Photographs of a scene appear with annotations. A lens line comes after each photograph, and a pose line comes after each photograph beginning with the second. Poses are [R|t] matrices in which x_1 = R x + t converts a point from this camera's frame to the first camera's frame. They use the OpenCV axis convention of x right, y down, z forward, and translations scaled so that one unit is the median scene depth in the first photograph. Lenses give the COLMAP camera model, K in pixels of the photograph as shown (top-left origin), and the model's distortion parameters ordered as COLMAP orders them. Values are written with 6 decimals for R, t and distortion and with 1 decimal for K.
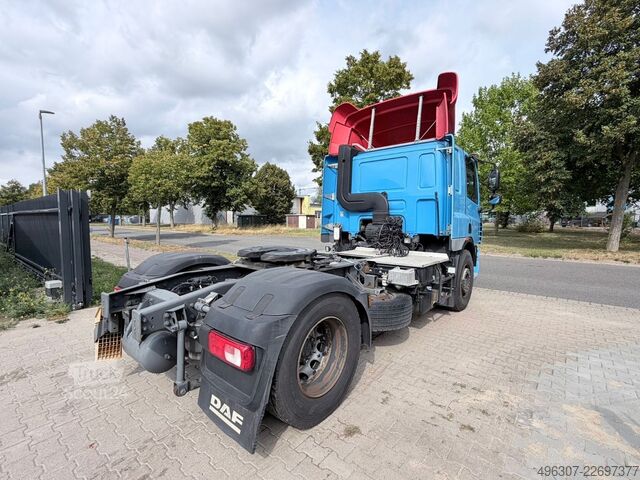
lens RADIAL K [[299.0, 0, 317.9], [0, 299.0, 241.5], [0, 0, 1]] dist [-0.002878, -0.000266]
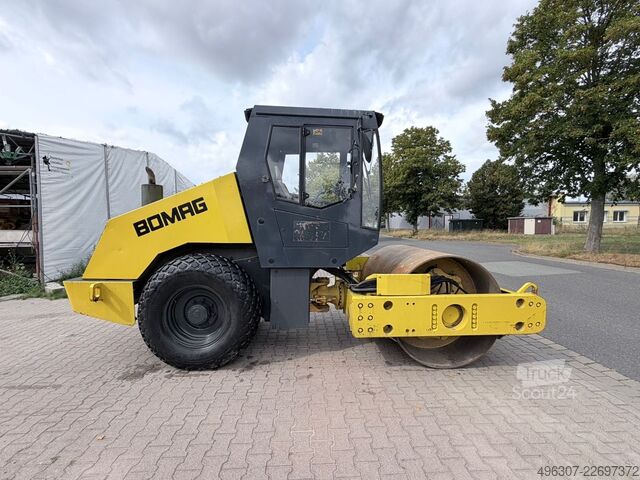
lens RADIAL K [[275.9, 0, 318.2], [0, 275.9, 239.9], [0, 0, 1]] dist [0.001542, 0.000232]
pose [[0.674828, 0.024450, -0.737570, 0.222642], [-0.039135, 0.999230, -0.002682, -0.010911], [0.736937, 0.030675, 0.675265, 0.180019]]
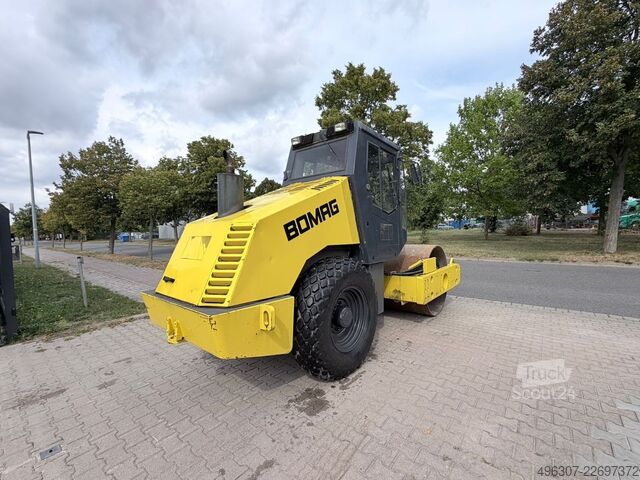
lens RADIAL K [[275.9, 0, 318.2], [0, 275.9, 239.9], [0, 0, 1]] dist [0.001542, 0.000232]
pose [[0.999459, -0.032542, -0.004753, 0.030382], [0.032335, 0.998733, -0.038549, -0.003481], [0.006001, 0.038374, 0.999245, 0.070180]]
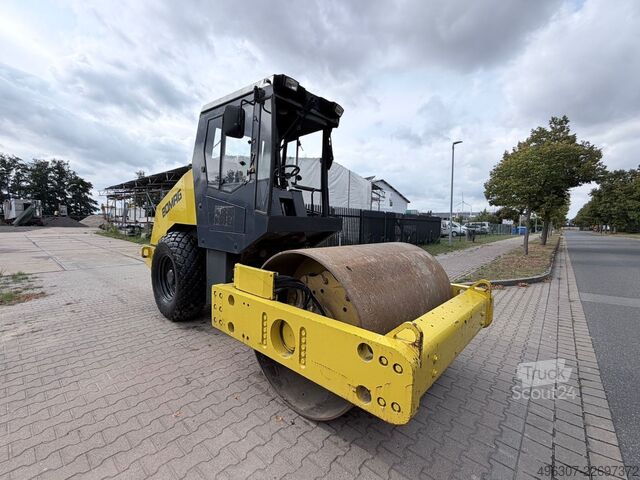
lens RADIAL K [[275.9, 0, 318.2], [0, 275.9, 239.9], [0, 0, 1]] dist [0.001542, 0.000232]
pose [[-0.026438, 0.056294, -0.998064, 0.270260], [-0.094565, 0.993795, 0.058558, -0.017468], [0.995168, 0.095930, -0.020950, 0.369577]]
